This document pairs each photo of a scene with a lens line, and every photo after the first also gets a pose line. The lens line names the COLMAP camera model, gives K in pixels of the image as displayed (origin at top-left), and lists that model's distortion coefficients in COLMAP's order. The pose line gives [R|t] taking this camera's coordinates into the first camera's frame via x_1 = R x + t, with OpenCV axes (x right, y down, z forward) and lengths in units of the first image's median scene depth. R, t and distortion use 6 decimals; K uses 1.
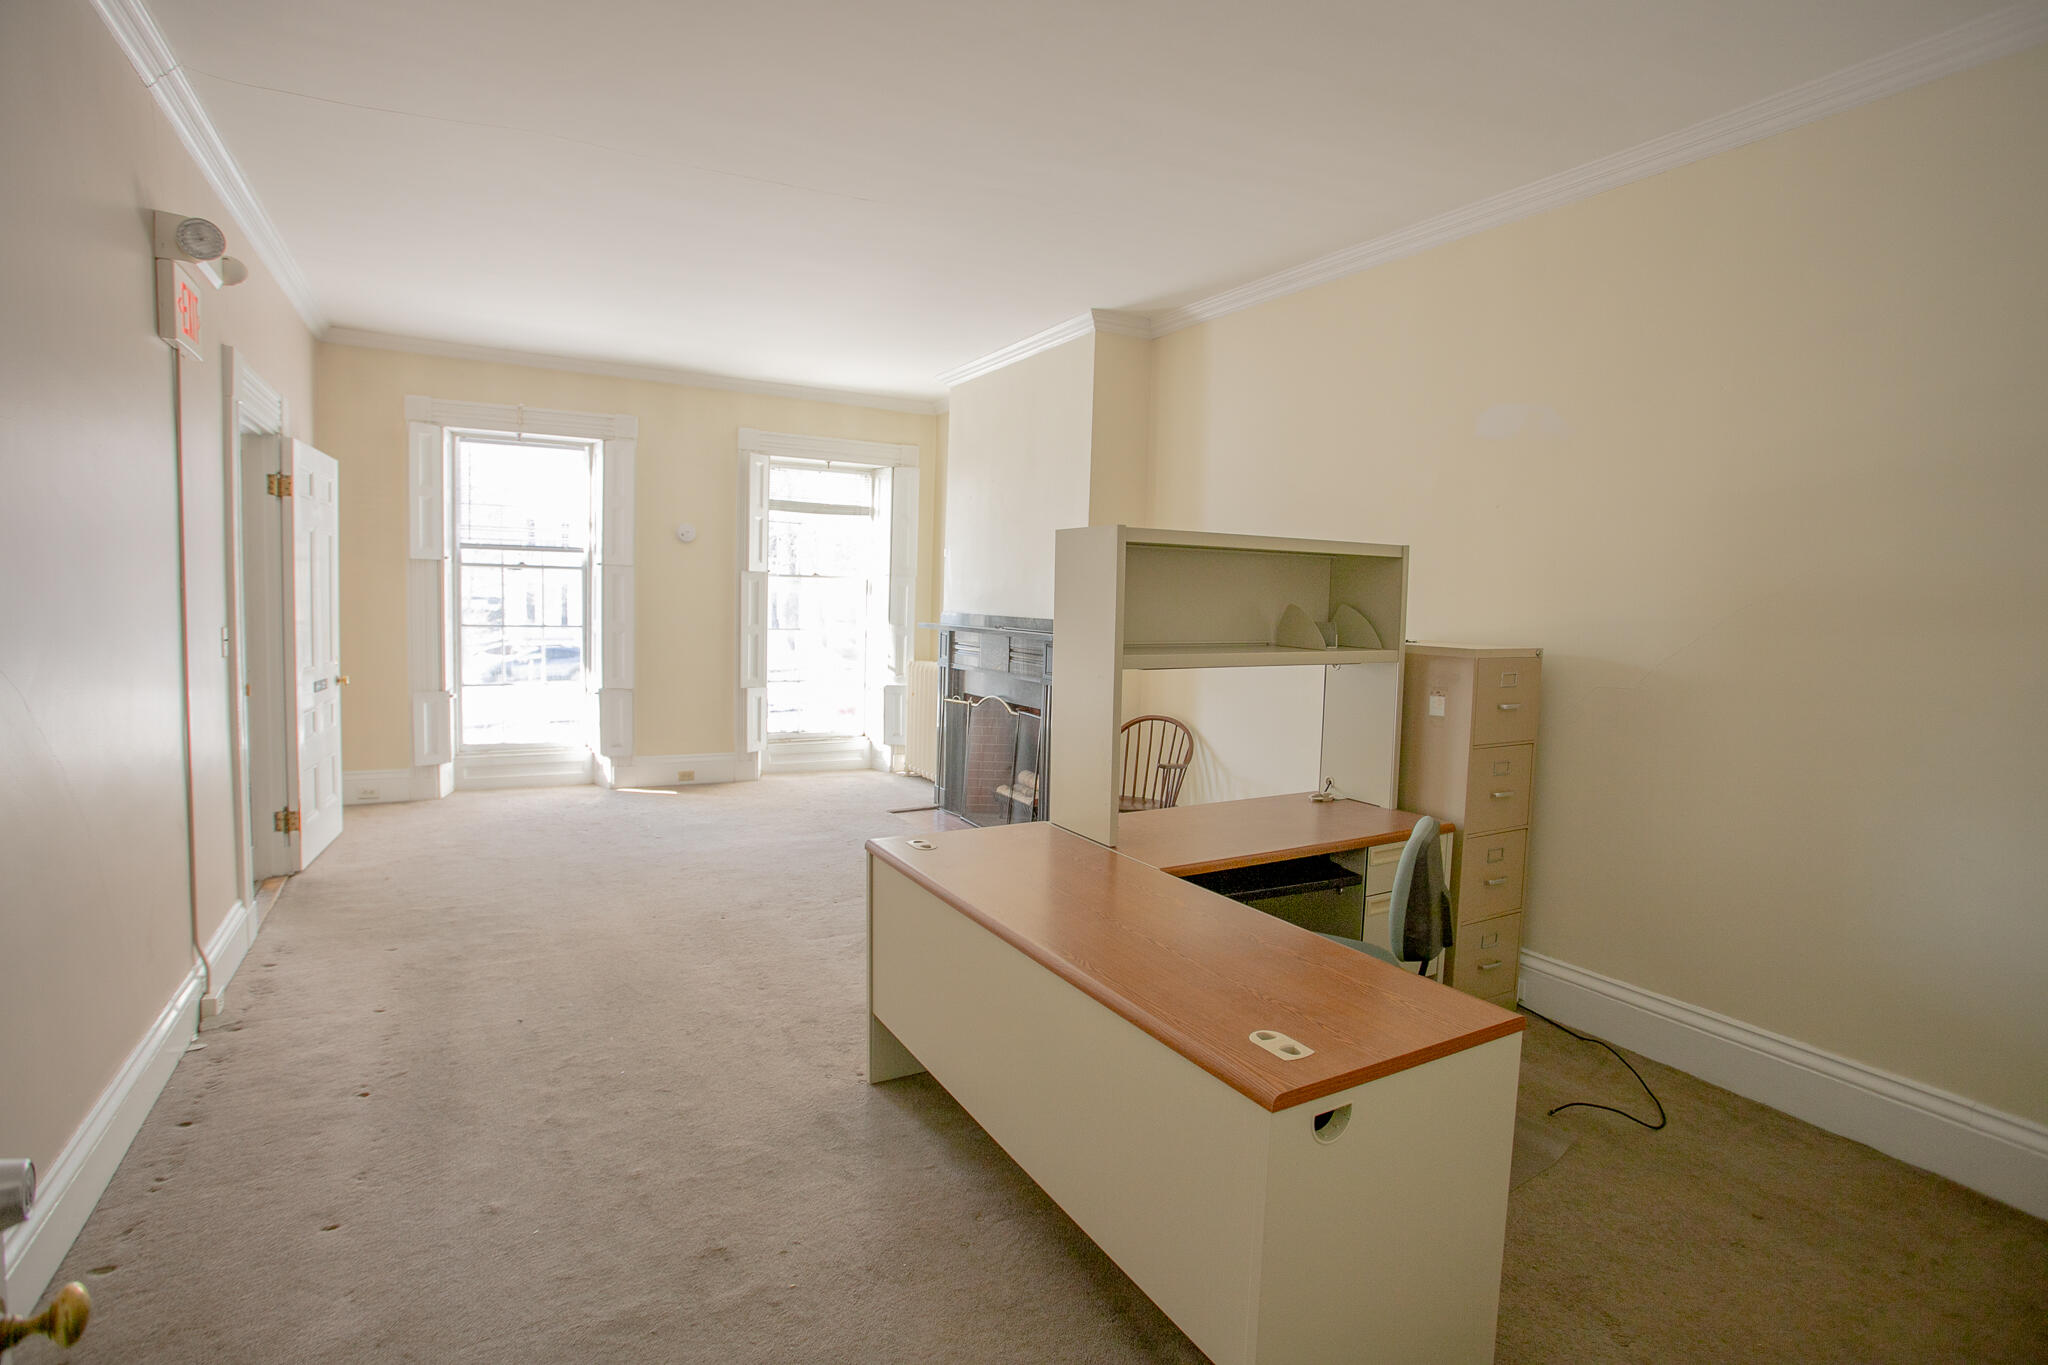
lens RADIAL K [[981.4, 0, 1022.5], [0, 981.4, 676.0], [0, 0, 1]] dist [-0.083020, 0.036277]
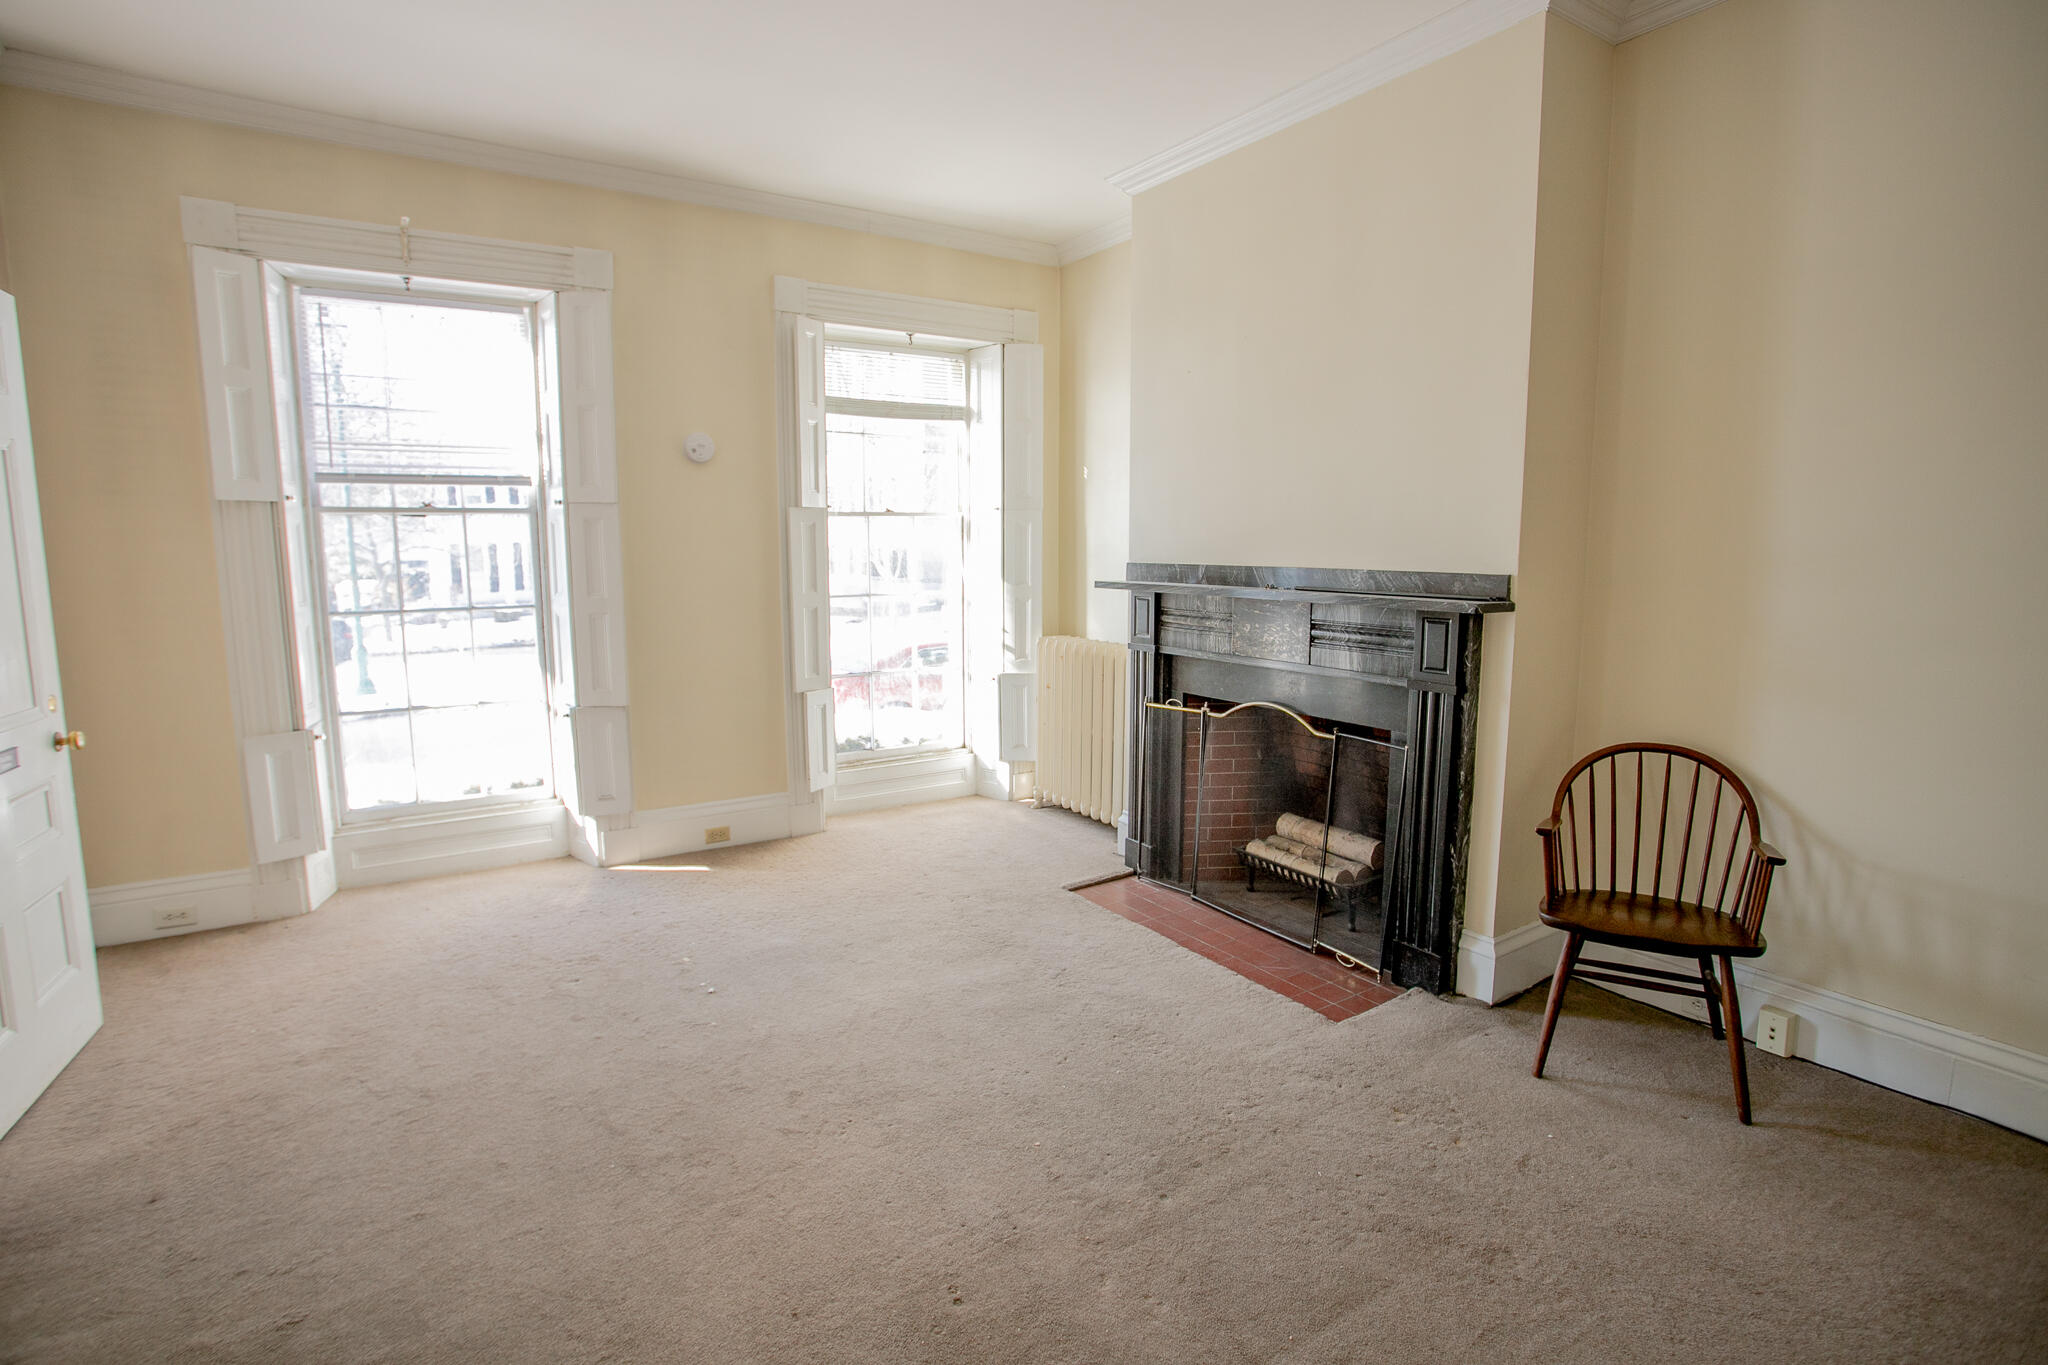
lens RADIAL K [[981.4, 0, 1022.5], [0, 981.4, 676.0], [0, 0, 1]] dist [-0.083020, 0.036277]
pose [[0.997718, -0.039688, 0.054616, -0.185112], [0.036567, 0.997704, 0.057002, -0.030964], [-0.056752, -0.054875, 0.996879, 0.375899]]
